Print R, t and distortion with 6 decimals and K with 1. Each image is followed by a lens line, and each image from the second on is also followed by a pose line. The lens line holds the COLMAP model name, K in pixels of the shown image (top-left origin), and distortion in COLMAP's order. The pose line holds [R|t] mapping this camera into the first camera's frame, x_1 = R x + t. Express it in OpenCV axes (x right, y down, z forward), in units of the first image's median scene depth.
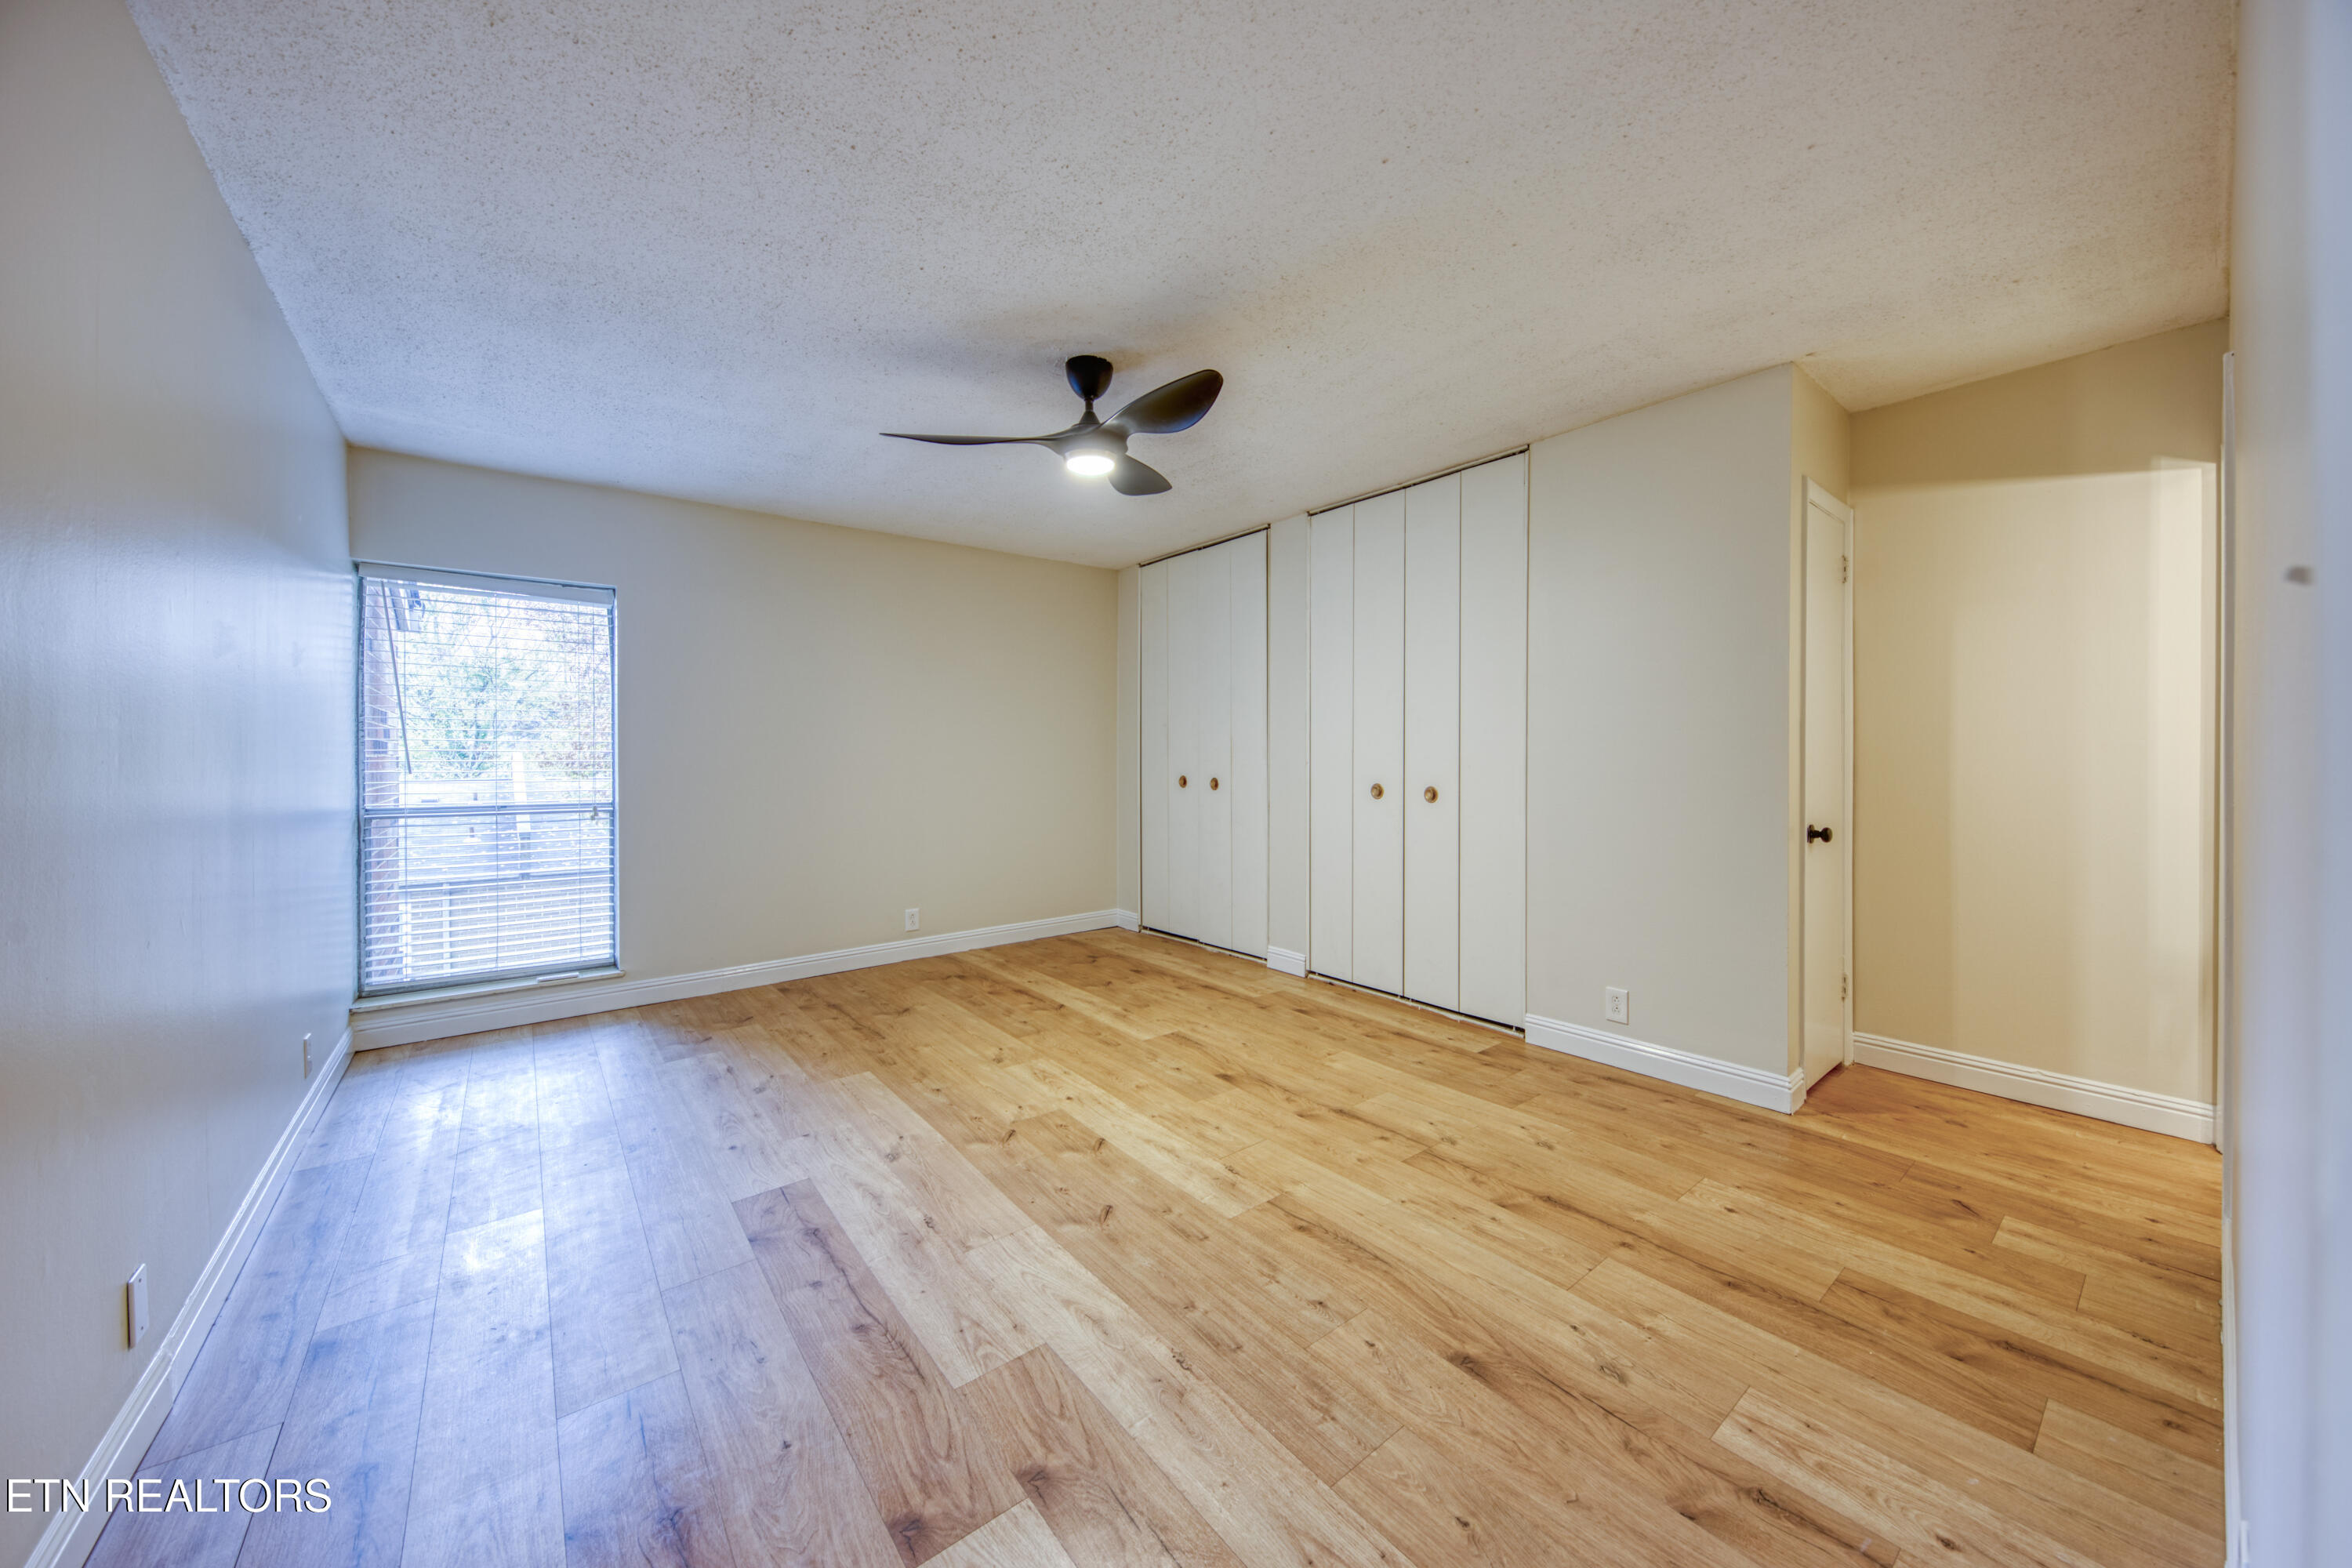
lens RADIAL K [[808.0, 0, 1186.8], [0, 808.0, 760.2], [0, 0, 1]] dist [0.000364, -0.000028]
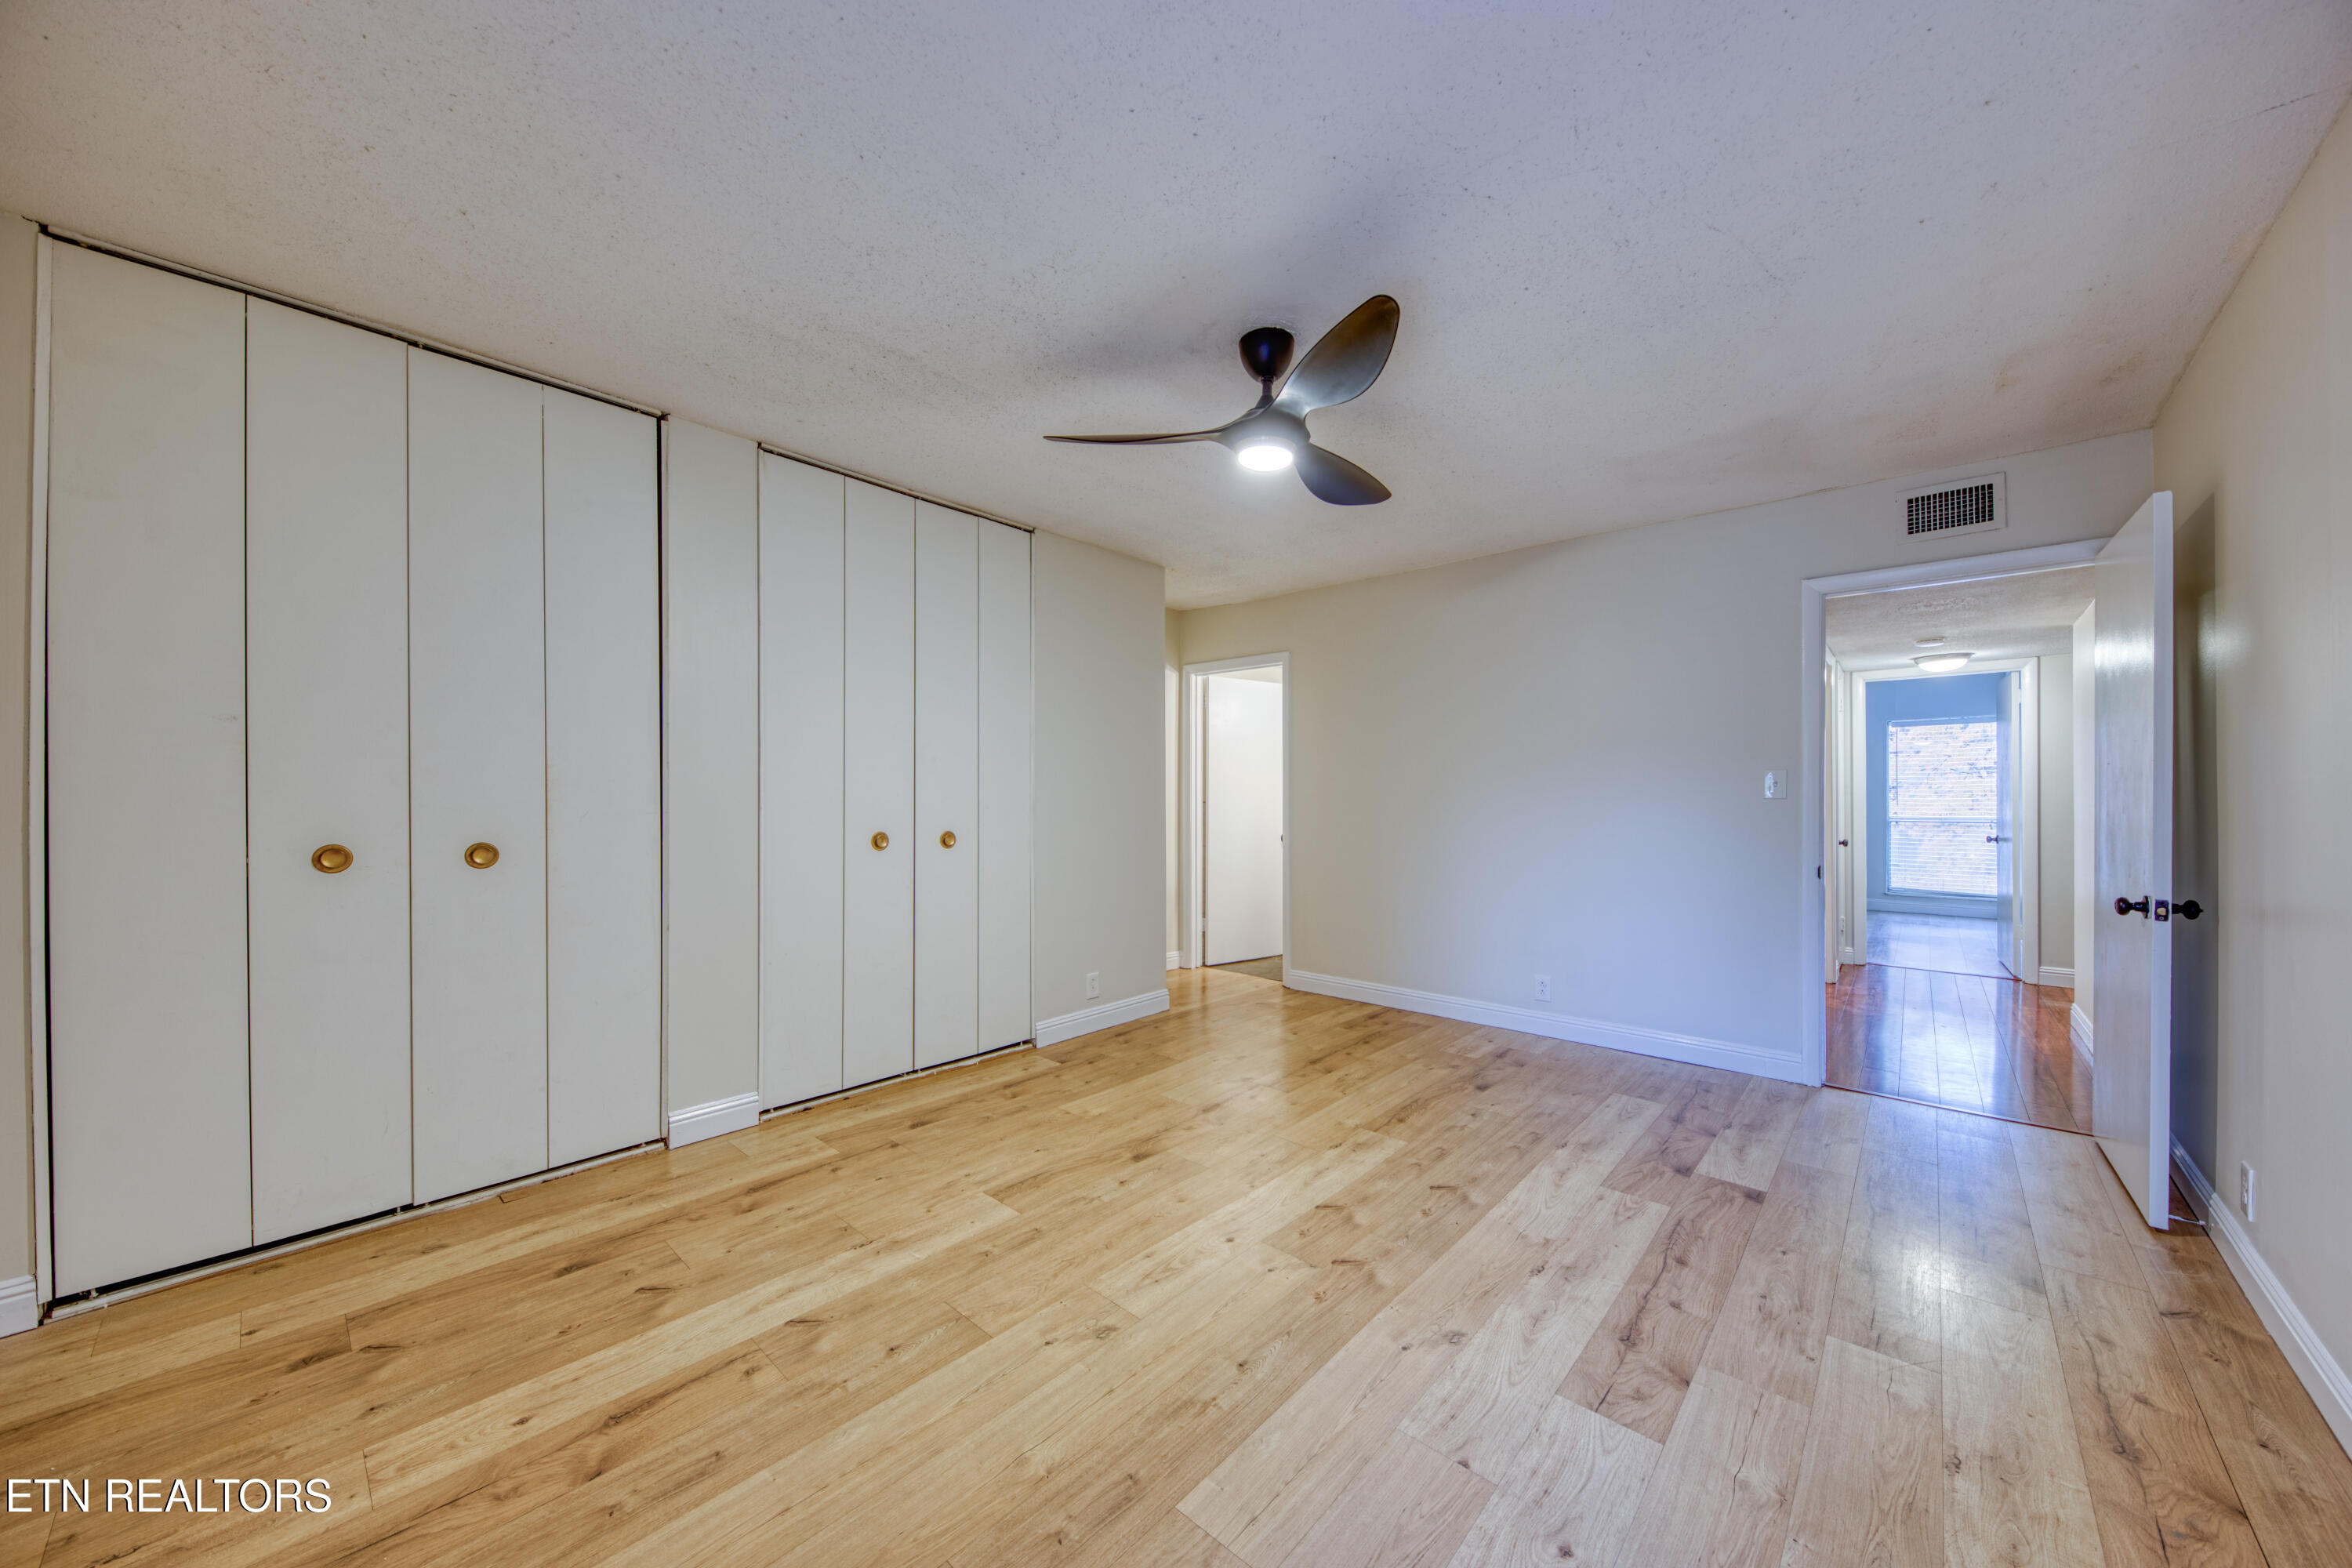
lens RADIAL K [[835.7, 0, 1173.3], [0, 835.7, 799.9], [0, 0, 1]] dist [0.001648, -0.000144]
pose [[-0.148319, -0.002700, 0.988936, -0.892512], [0.005247, 0.999980, 0.003517, -0.007382], [-0.988926, 0.005711, -0.148302, 1.122800]]
